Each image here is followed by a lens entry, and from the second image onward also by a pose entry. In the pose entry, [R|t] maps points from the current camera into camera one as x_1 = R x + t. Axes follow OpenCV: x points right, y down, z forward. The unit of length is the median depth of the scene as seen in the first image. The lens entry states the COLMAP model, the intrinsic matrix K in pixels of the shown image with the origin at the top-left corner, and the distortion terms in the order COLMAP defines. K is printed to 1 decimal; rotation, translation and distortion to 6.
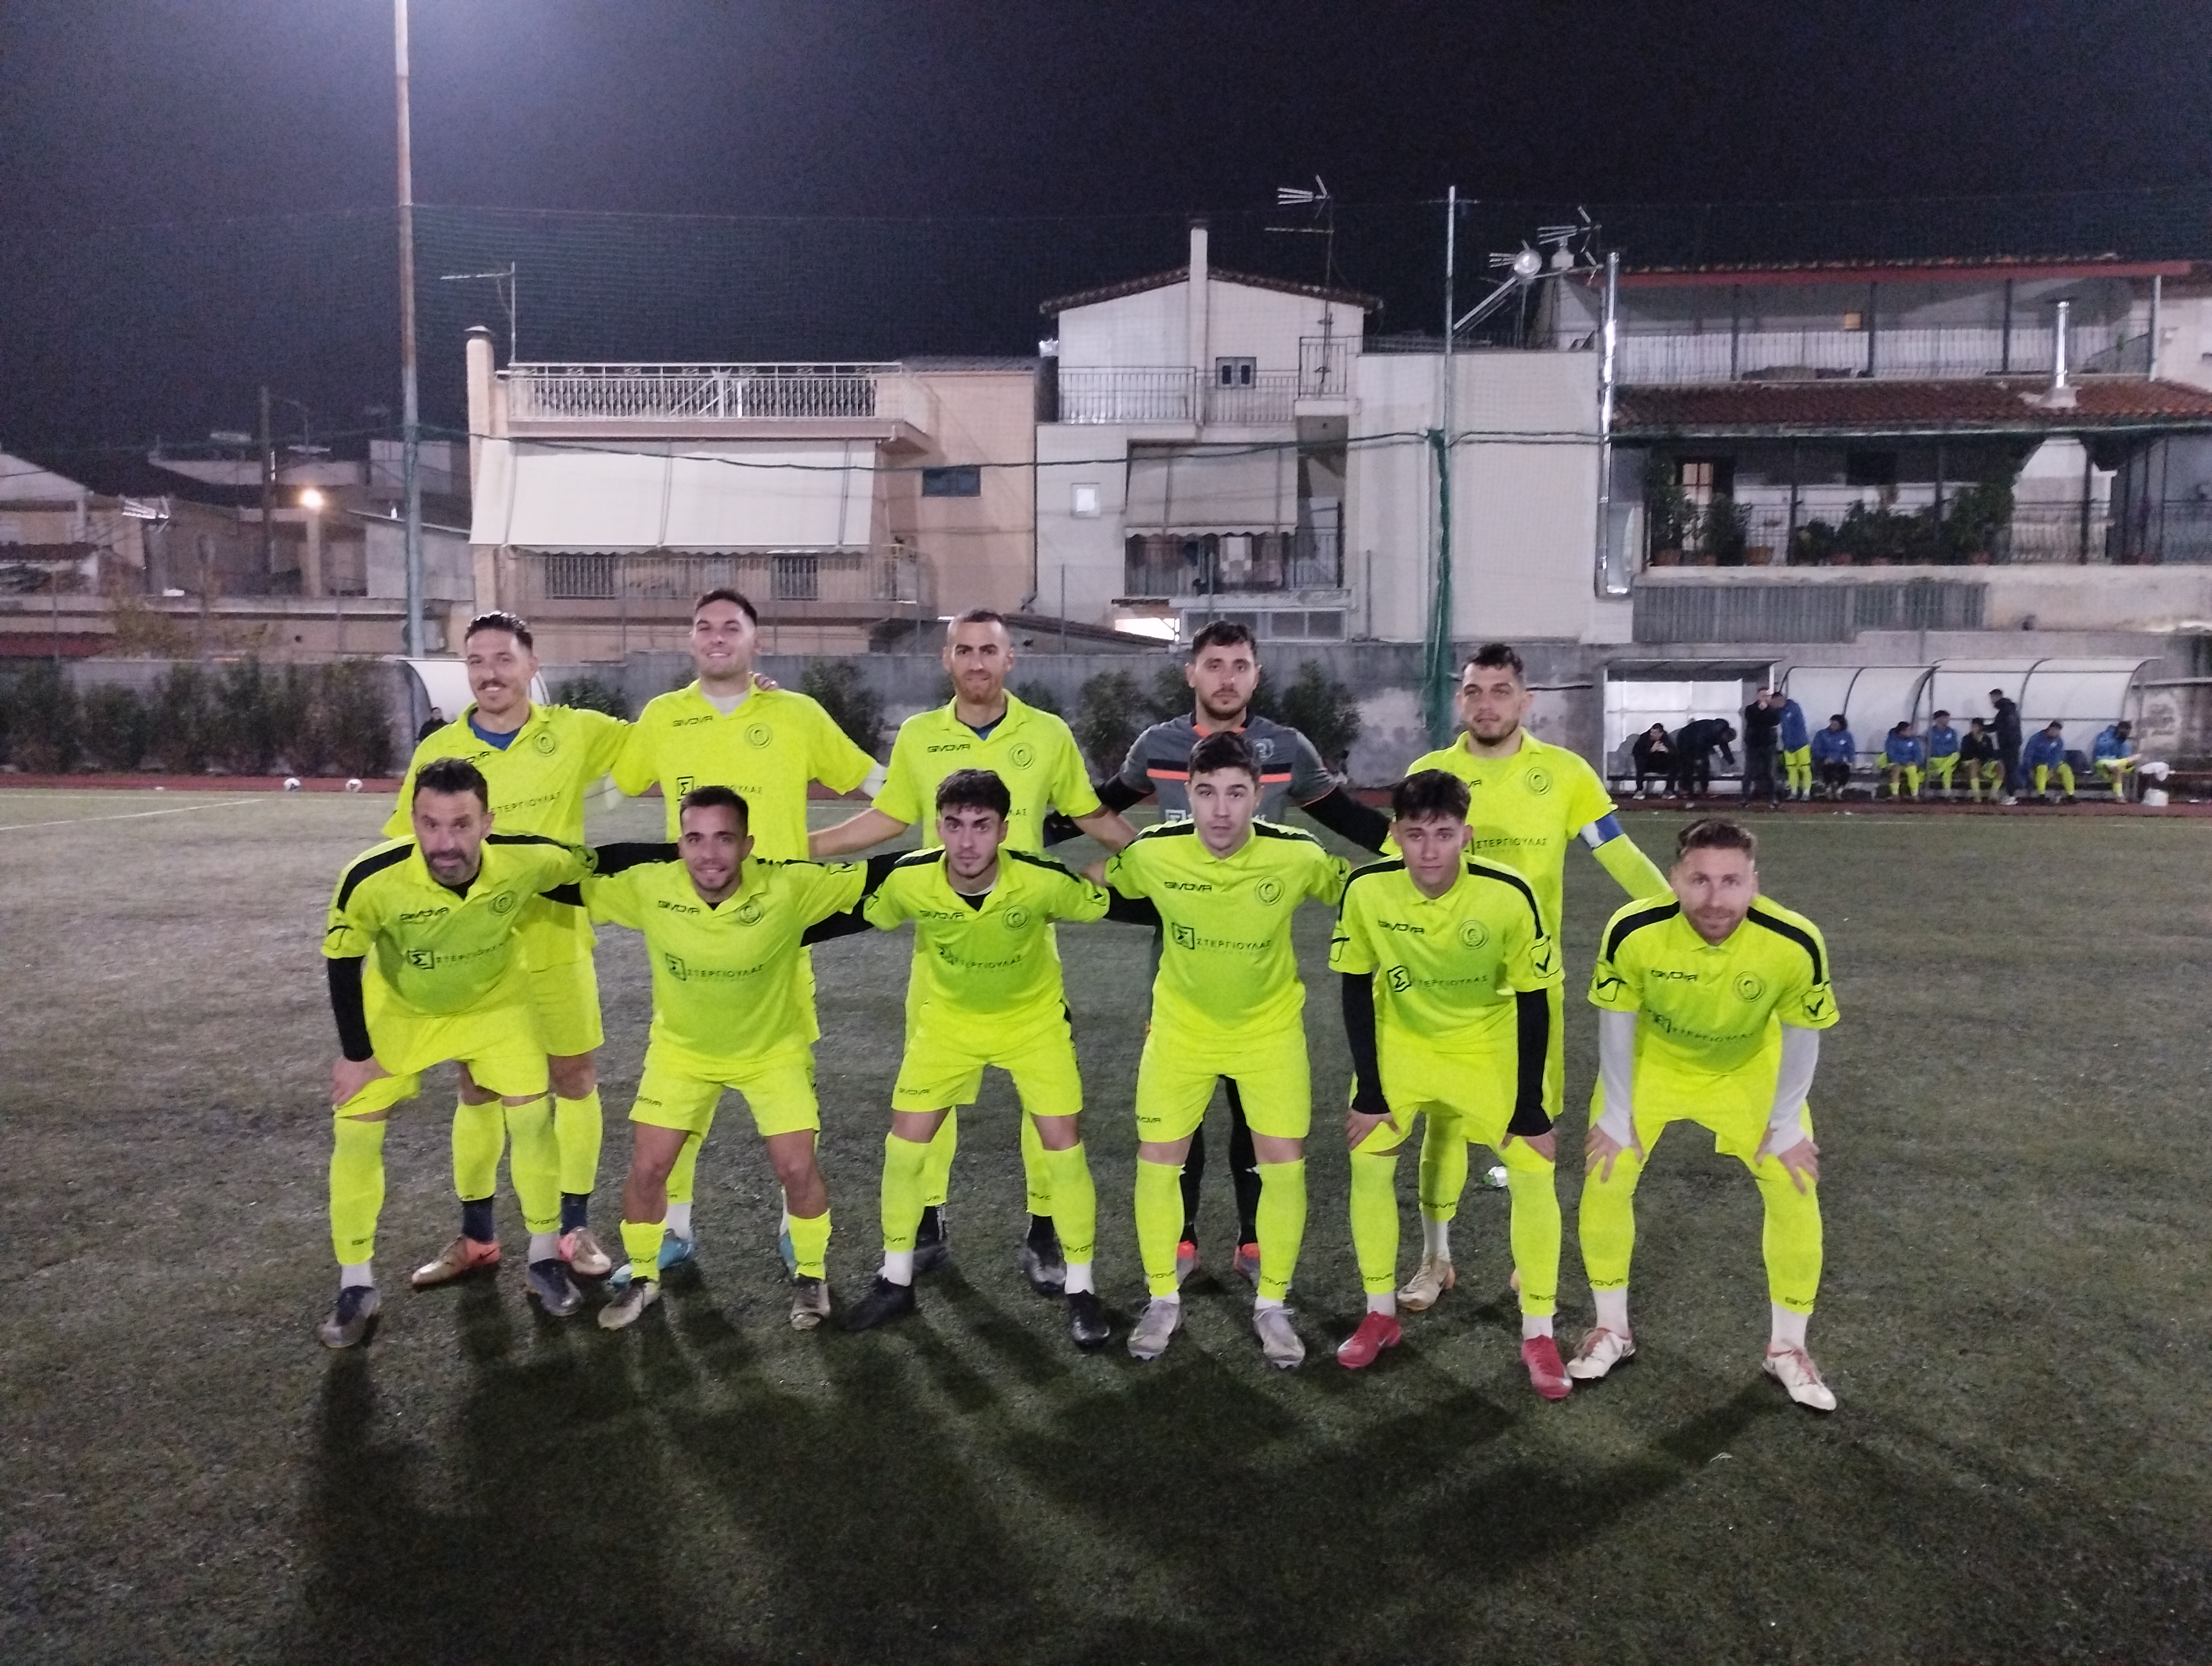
lens RADIAL K [[1825.8, 0, 1115.5], [0, 1825.8, 841.1], [0, 0, 1]] dist [0.050796, -0.041875]
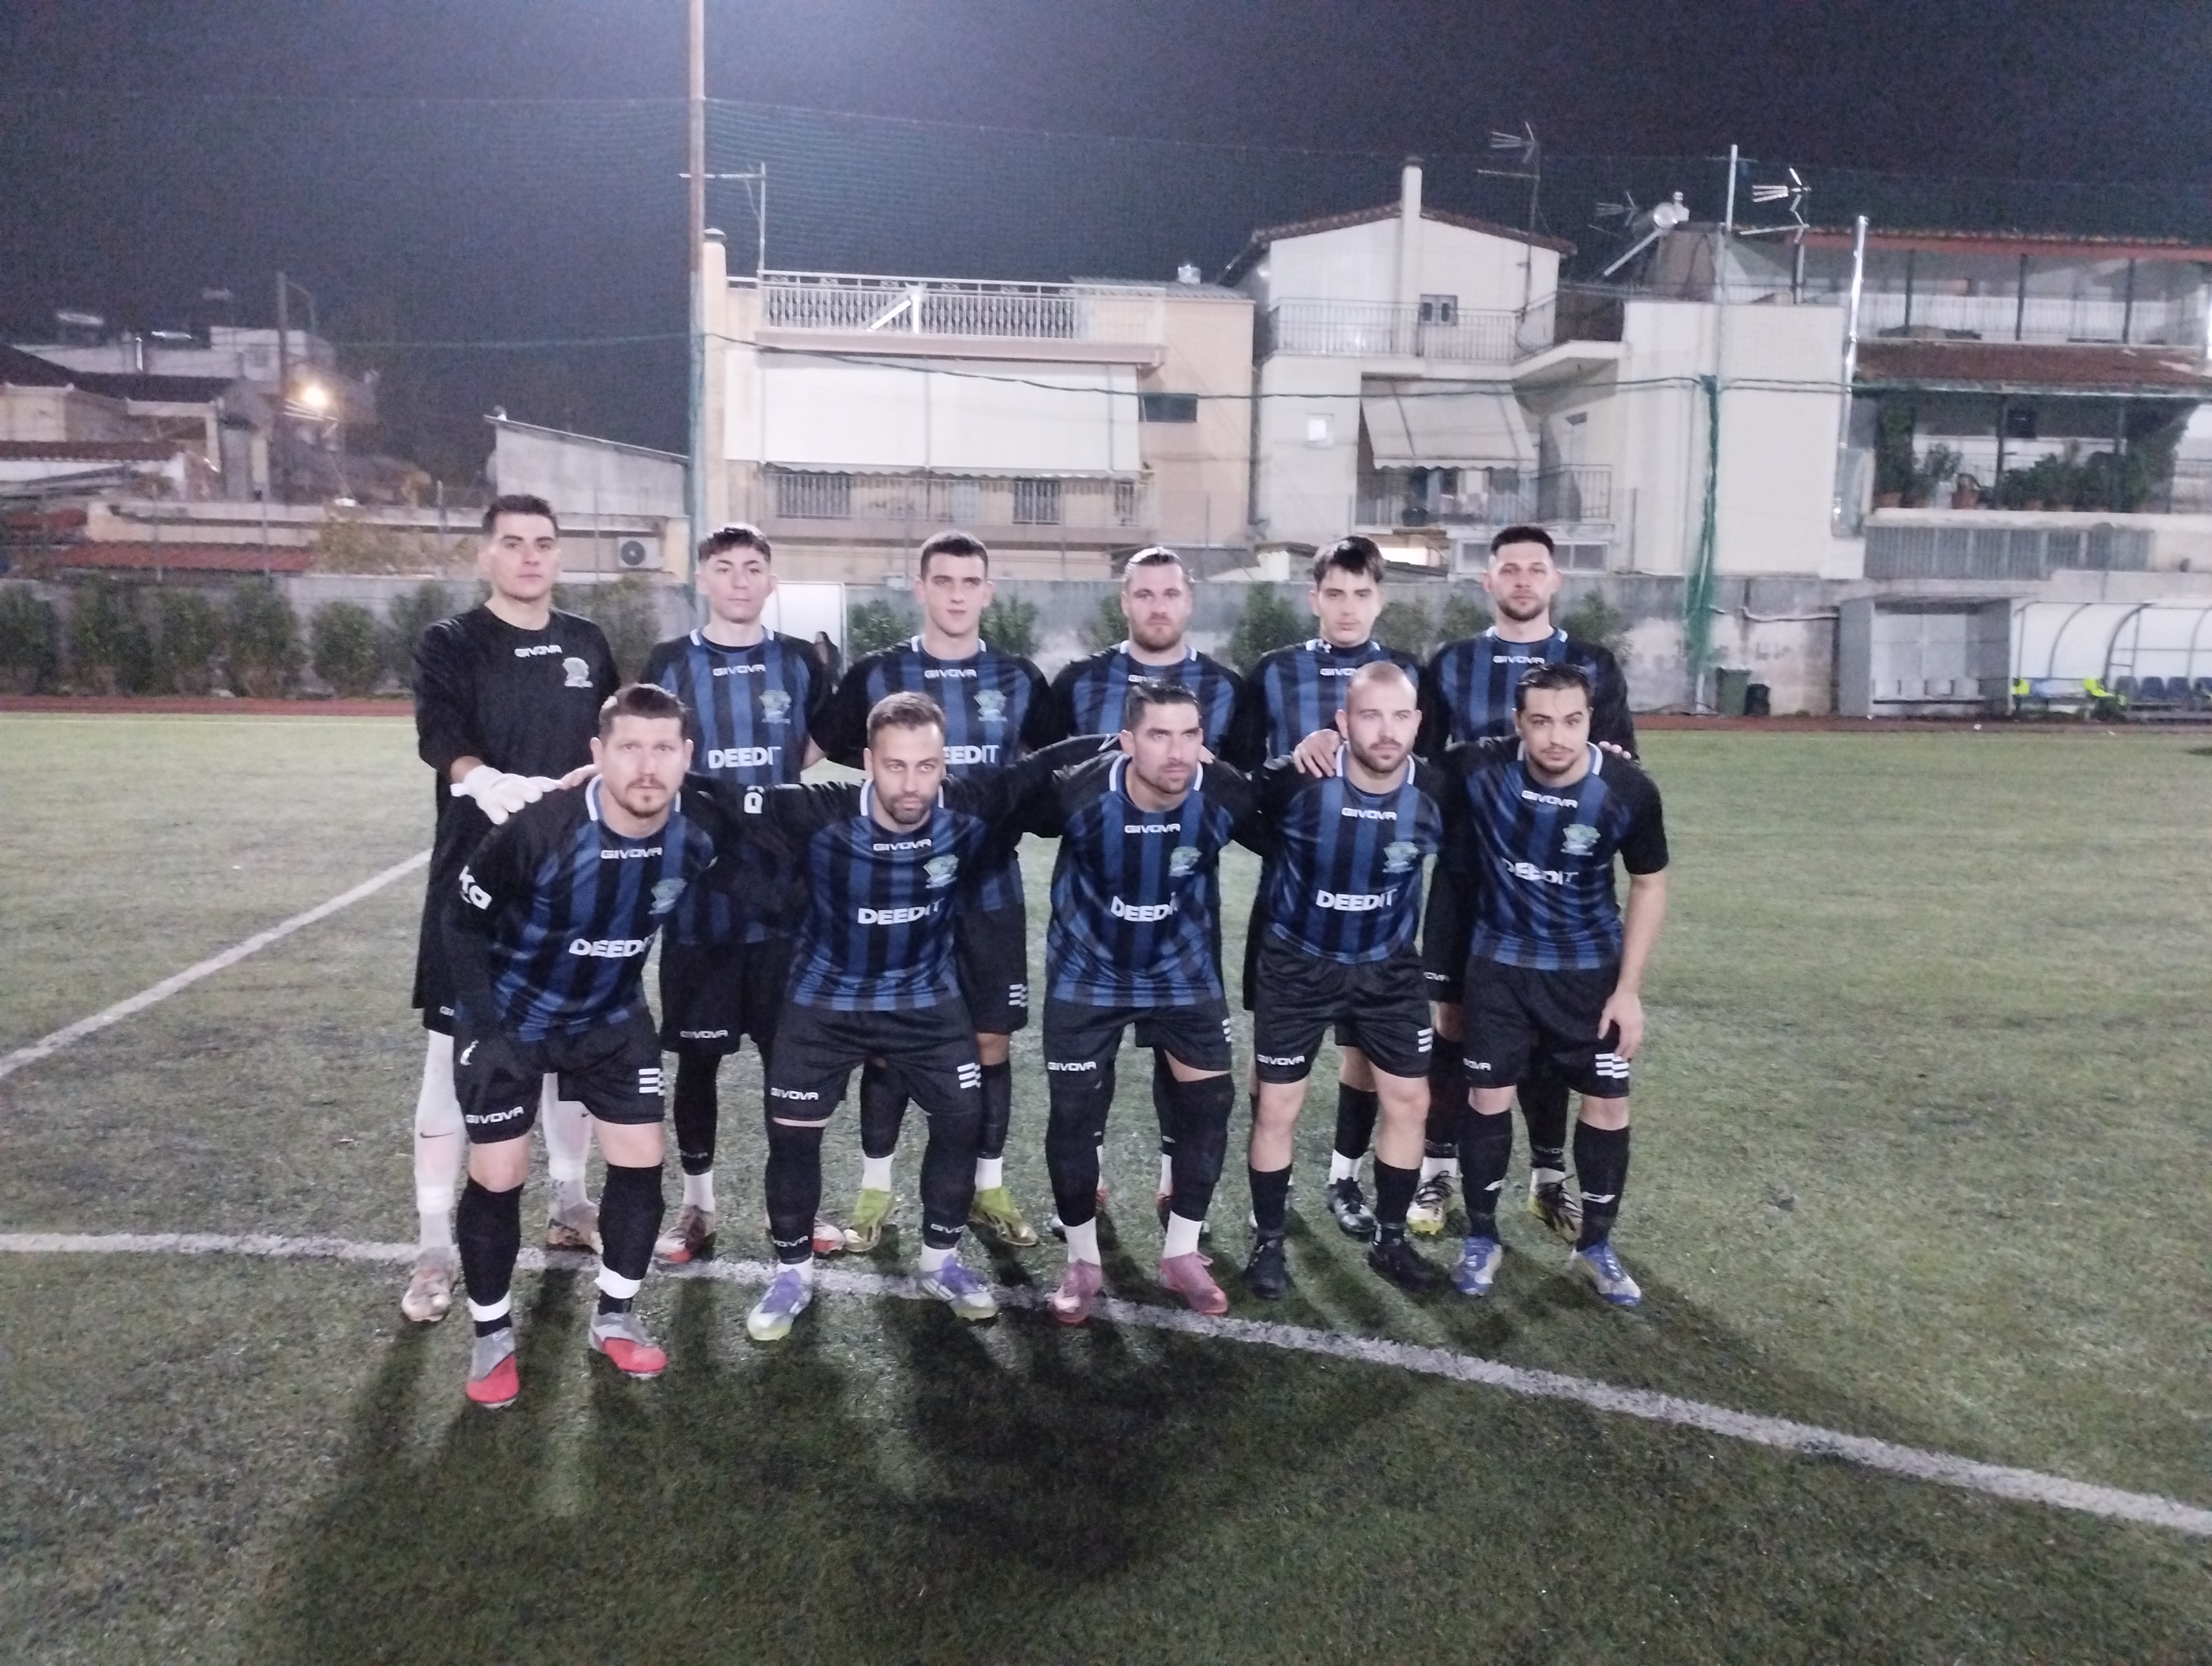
lens RADIAL K [[1825.8, 0, 1091.8], [0, 1825.8, 840.9], [0, 0, 1]] dist [0.050796, -0.041875]
pose [[0.977885, -0.016453, 0.208494, -0.369265], [0.007520, 0.999022, 0.043565, -0.002806], [-0.209007, -0.041034, 0.977053, 0.015764]]
